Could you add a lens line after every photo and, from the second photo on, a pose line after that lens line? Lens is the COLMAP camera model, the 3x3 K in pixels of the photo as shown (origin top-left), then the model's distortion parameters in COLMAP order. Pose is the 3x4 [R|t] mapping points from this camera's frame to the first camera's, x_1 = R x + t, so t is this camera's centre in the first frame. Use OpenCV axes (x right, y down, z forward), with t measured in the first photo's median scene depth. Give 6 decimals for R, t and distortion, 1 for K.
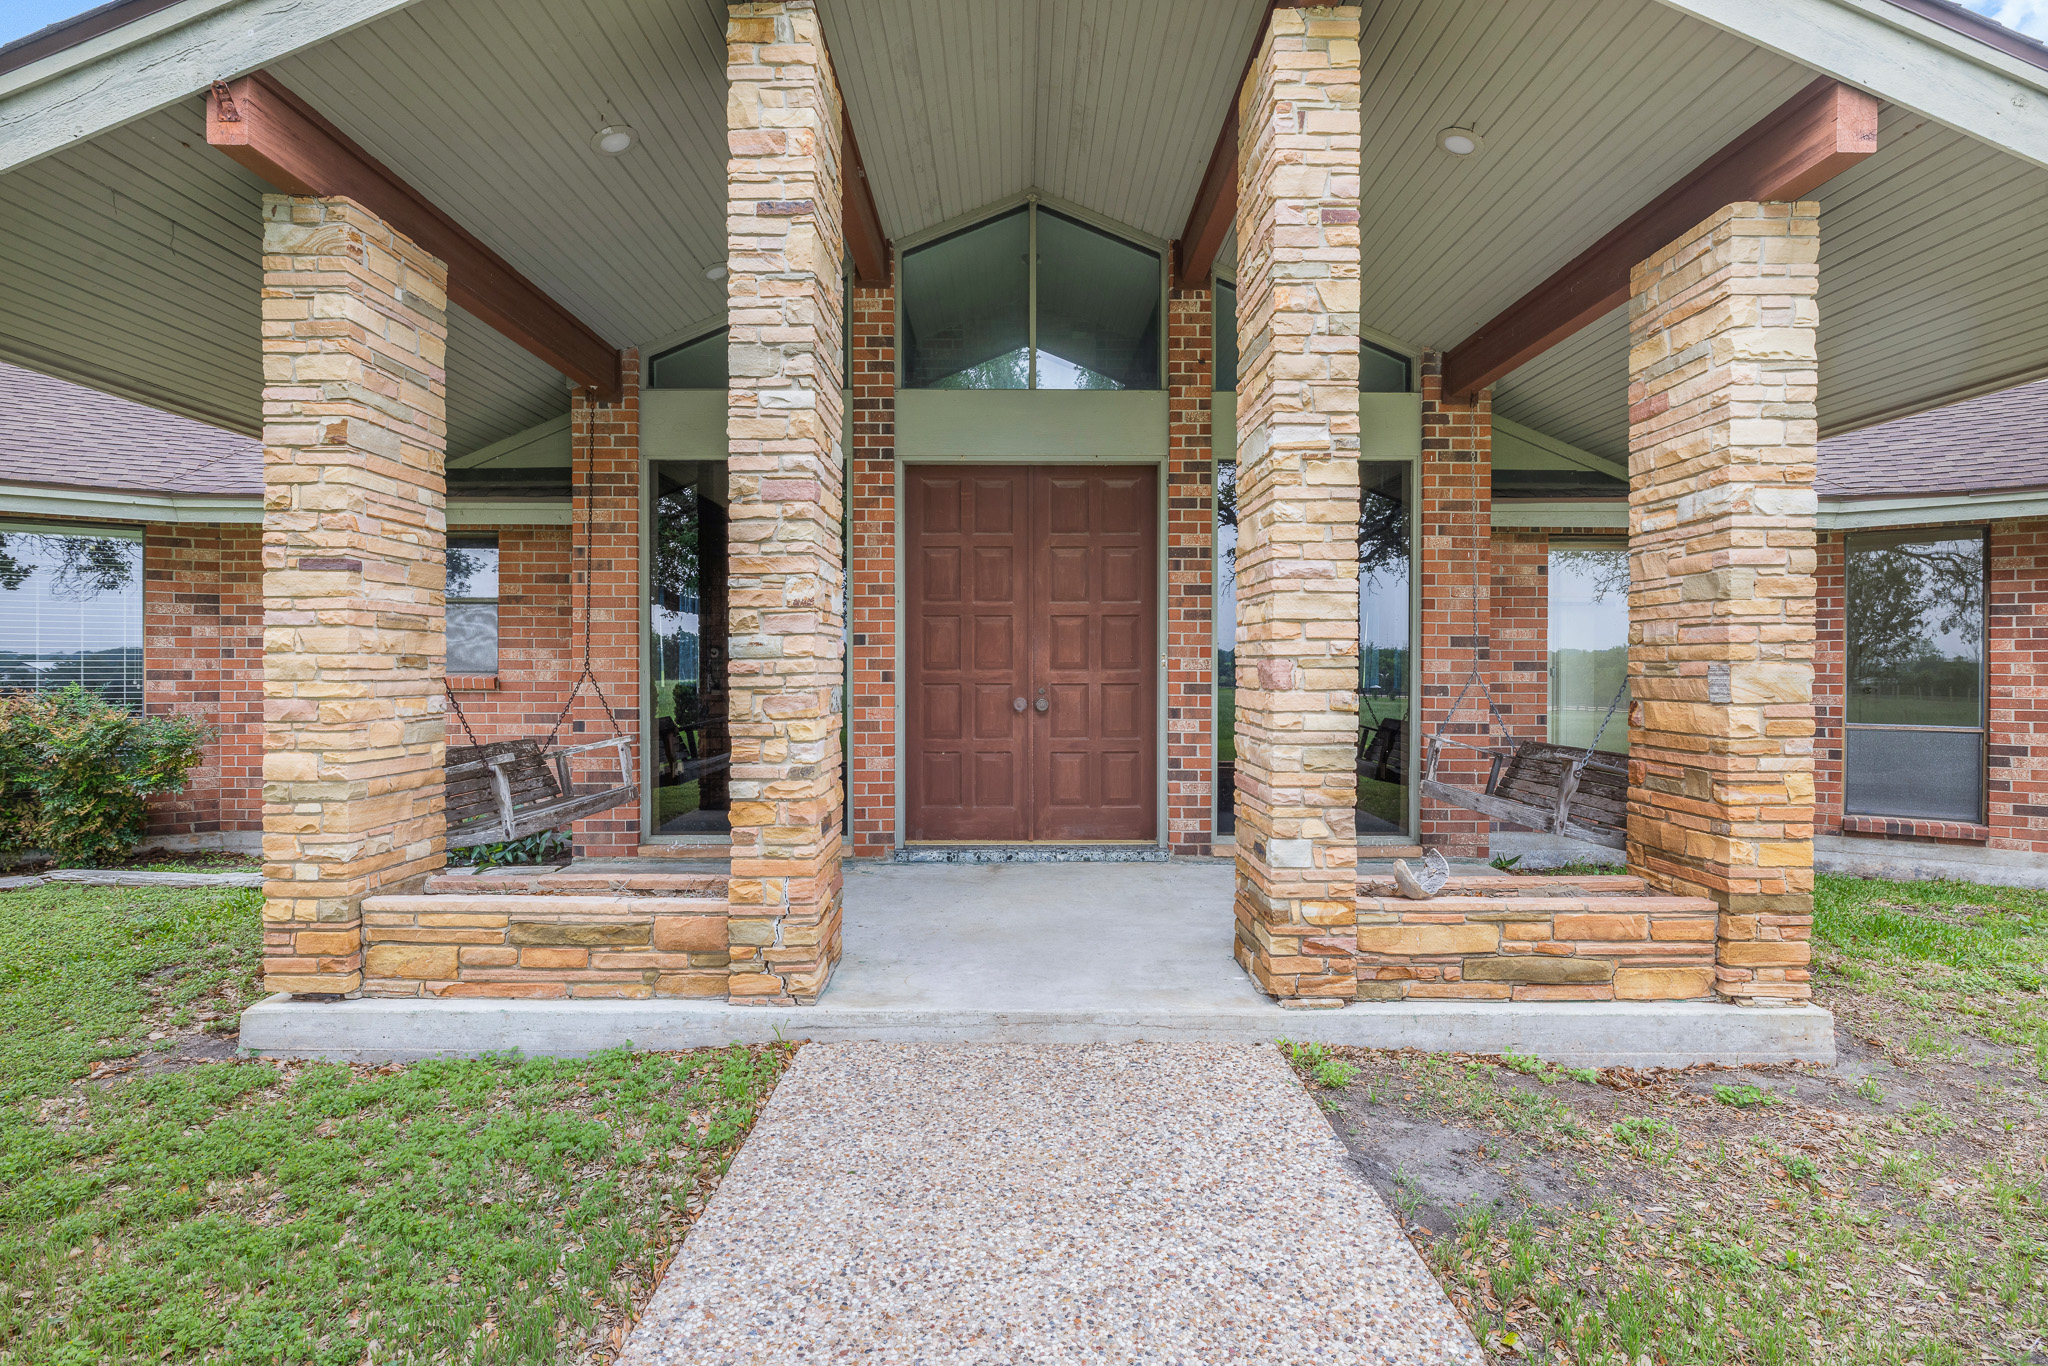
lens RADIAL K [[2108.4, 0, 1024.3], [0, 2108.4, 685.4], [0, 0, 1]] dist [0.002011, 0.000000]
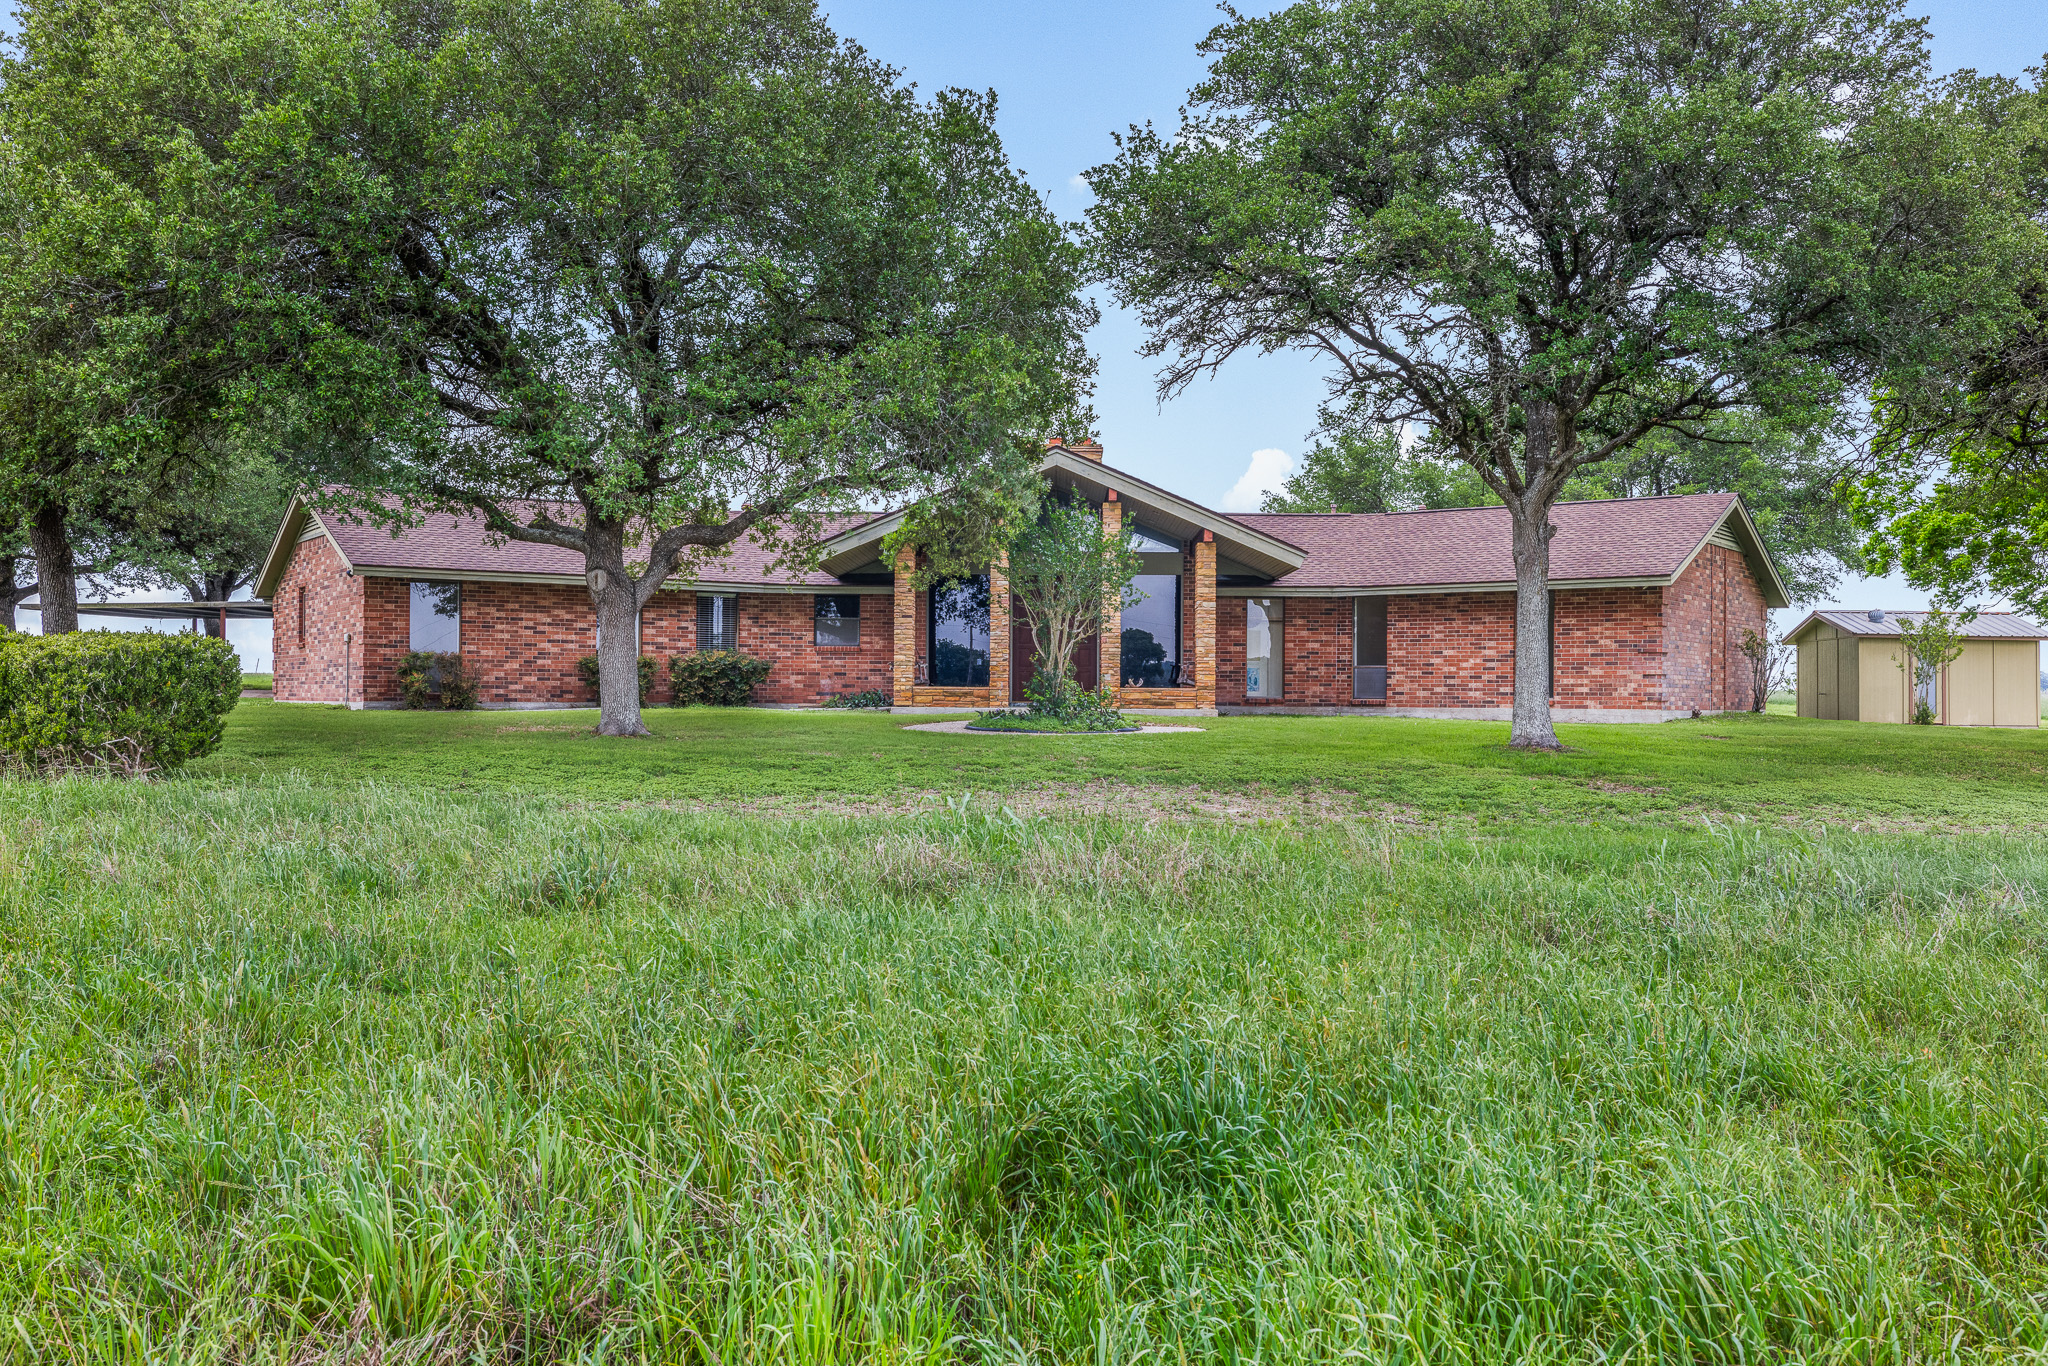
lens RADIAL K [[1787.5, 0, 1030.9], [0, 1787.5, 677.2], [0, 0, 1]] dist [0.042988, 0.012520]
pose [[0.999944, 0.003876, -0.009858, -0.002713], [-0.003871, 0.999992, 0.000535, 0.037240], [0.009860, -0.000497, 0.999951, -1.478997]]
